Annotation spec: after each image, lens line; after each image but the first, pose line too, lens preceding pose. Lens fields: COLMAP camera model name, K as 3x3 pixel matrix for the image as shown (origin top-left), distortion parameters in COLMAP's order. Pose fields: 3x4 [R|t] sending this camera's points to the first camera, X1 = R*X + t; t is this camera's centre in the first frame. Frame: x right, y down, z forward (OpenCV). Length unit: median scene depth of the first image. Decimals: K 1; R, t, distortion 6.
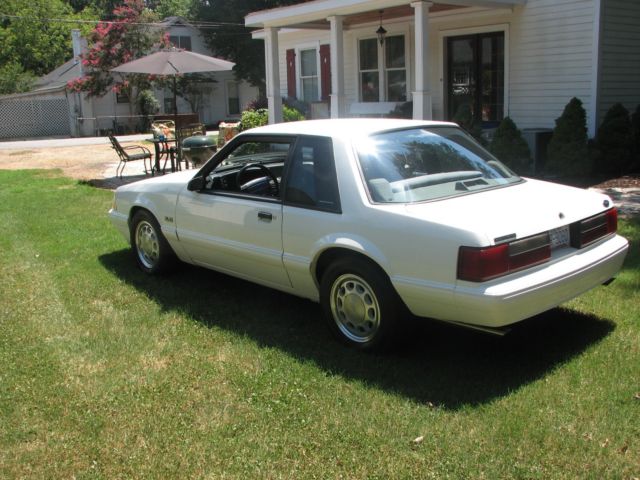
lens RADIAL K [[689.0, 0, 316.4], [0, 689.0, 241.7], [0, 0, 1]] dist [-0.205984, 0.308856]
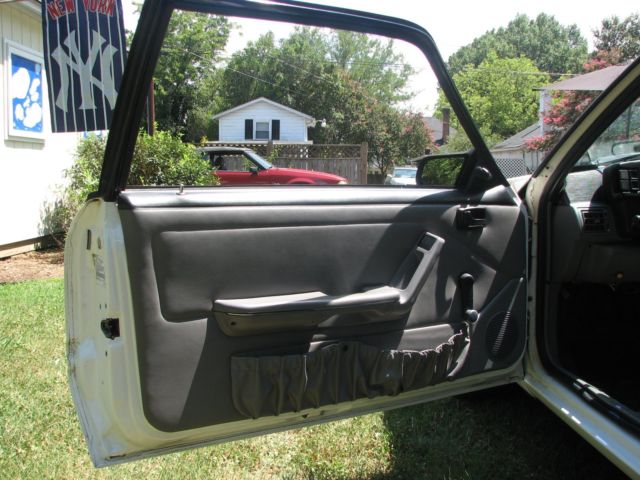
lens RADIAL K [[689.0, 0, 316.4], [0, 689.0, 241.7], [0, 0, 1]] dist [-0.205984, 0.308856]
pose [[0.785635, 0.093722, -0.611550, -0.081716], [-0.158674, 0.985921, -0.052747, -0.020711], [0.597997, 0.138477, 0.789445, 0.714801]]
